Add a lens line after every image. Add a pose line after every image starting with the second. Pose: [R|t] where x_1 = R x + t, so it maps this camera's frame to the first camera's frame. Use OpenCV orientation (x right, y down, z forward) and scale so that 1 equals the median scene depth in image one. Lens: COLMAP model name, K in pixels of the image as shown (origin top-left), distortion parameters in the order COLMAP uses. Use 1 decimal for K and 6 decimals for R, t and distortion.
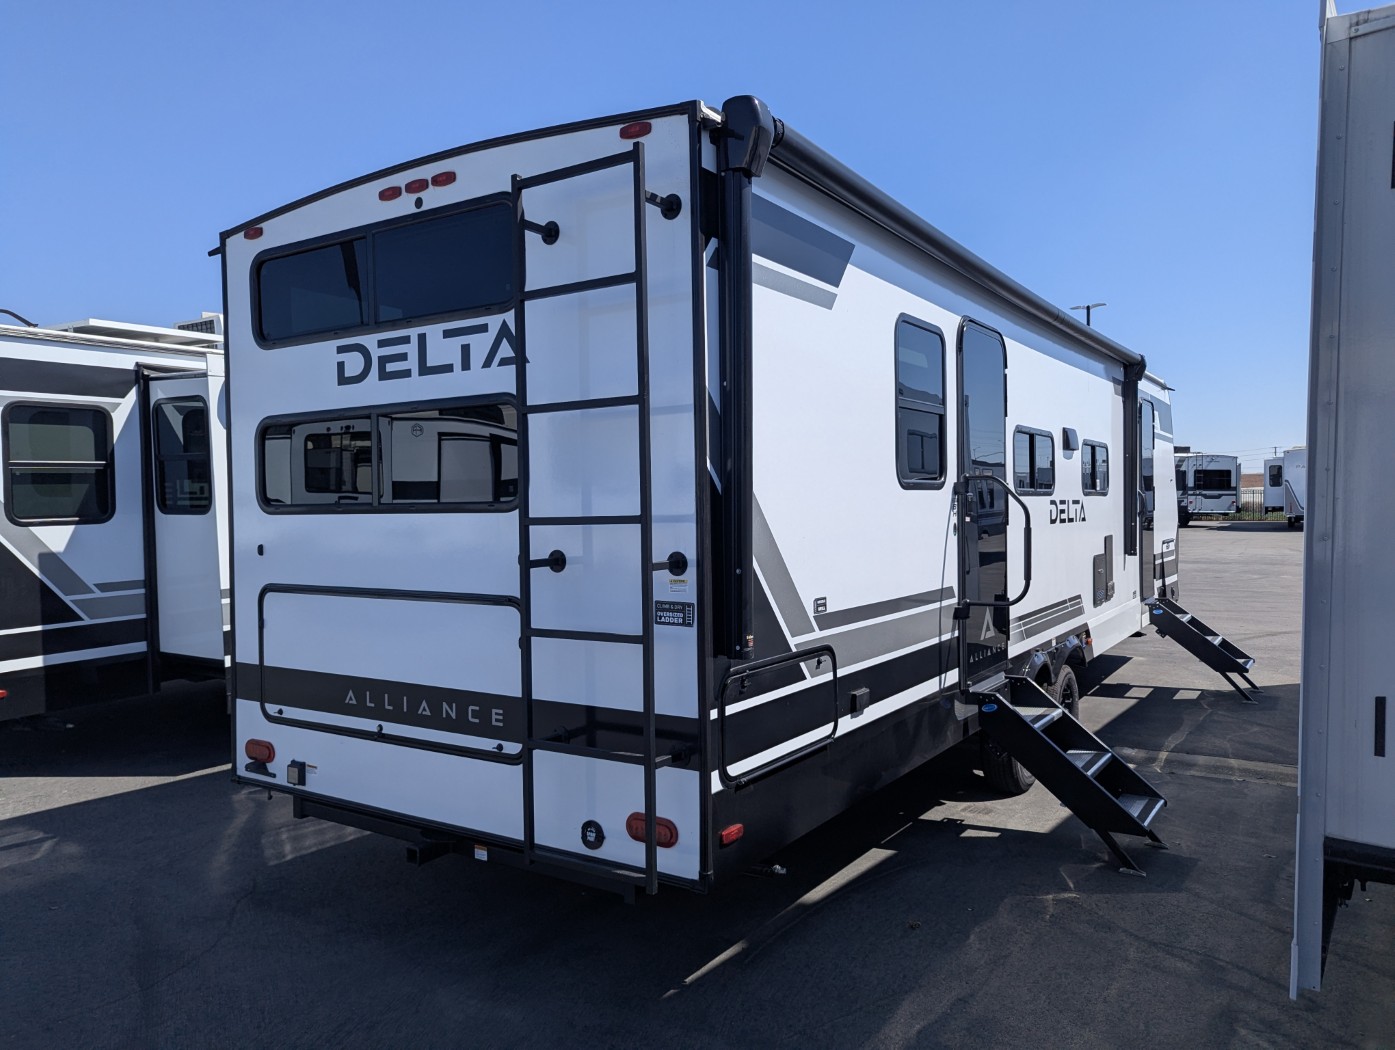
lens RADIAL K [[992.0, 0, 703.3], [0, 992.0, 523.2], [0, 0, 1]] dist [0.044992, -0.031788]
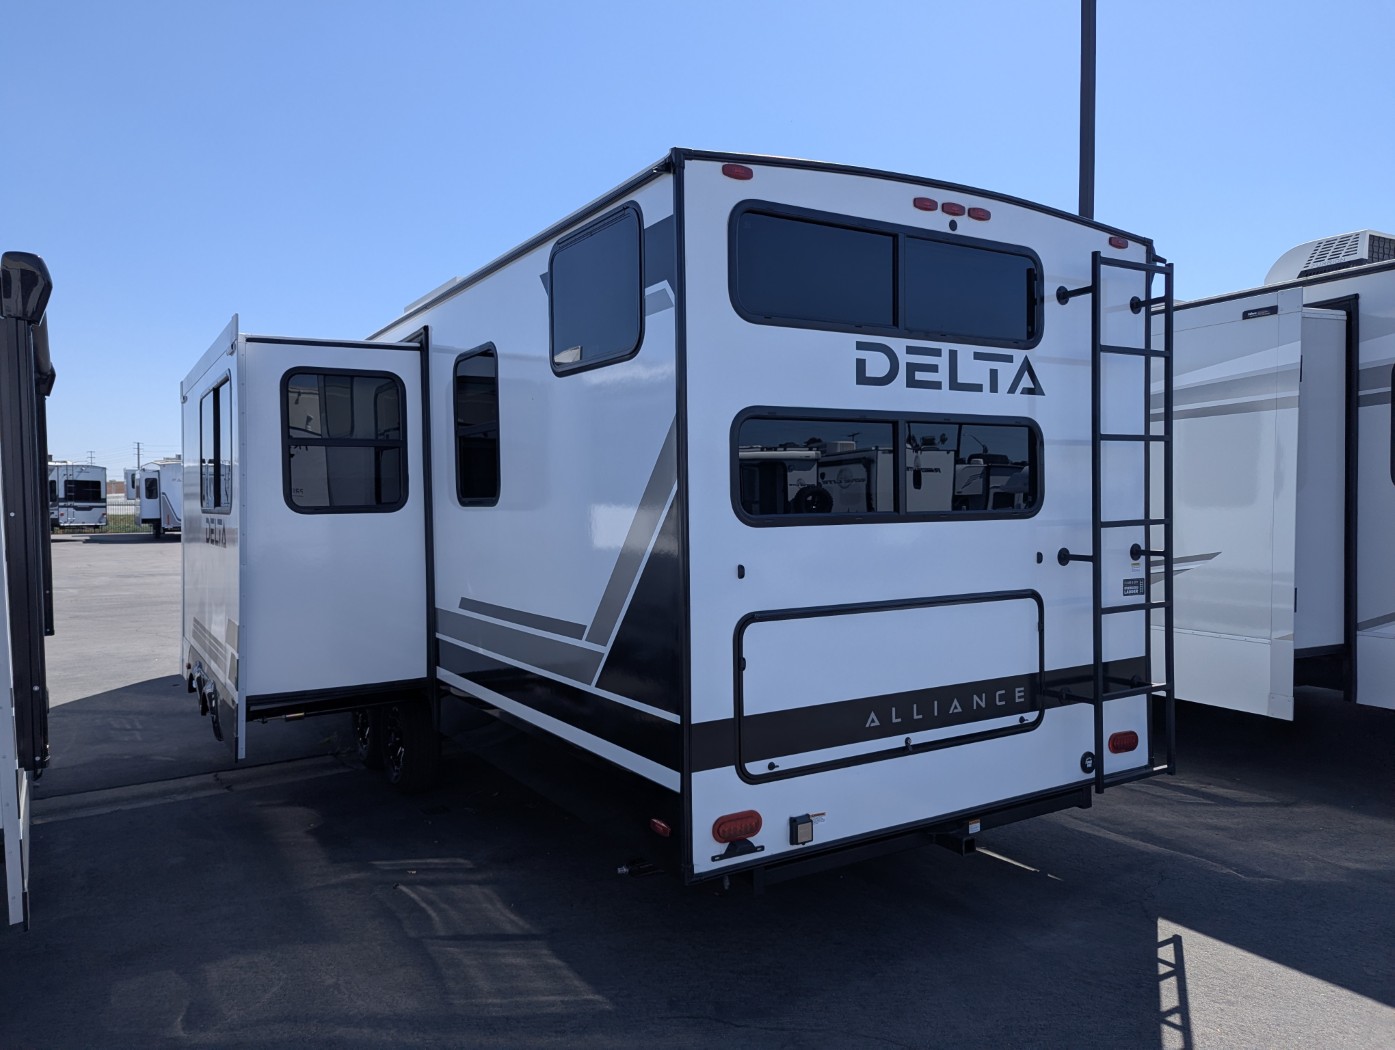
lens RADIAL K [[992.0, 0, 694.0], [0, 992.0, 529.3], [0, 0, 1]] dist [0.044992, -0.031788]
pose [[0.425171, -0.018769, 0.904918, -1.318211], [0.024345, 0.999660, 0.009296, -0.017339], [-0.904785, 0.018078, 0.425484, 0.783225]]
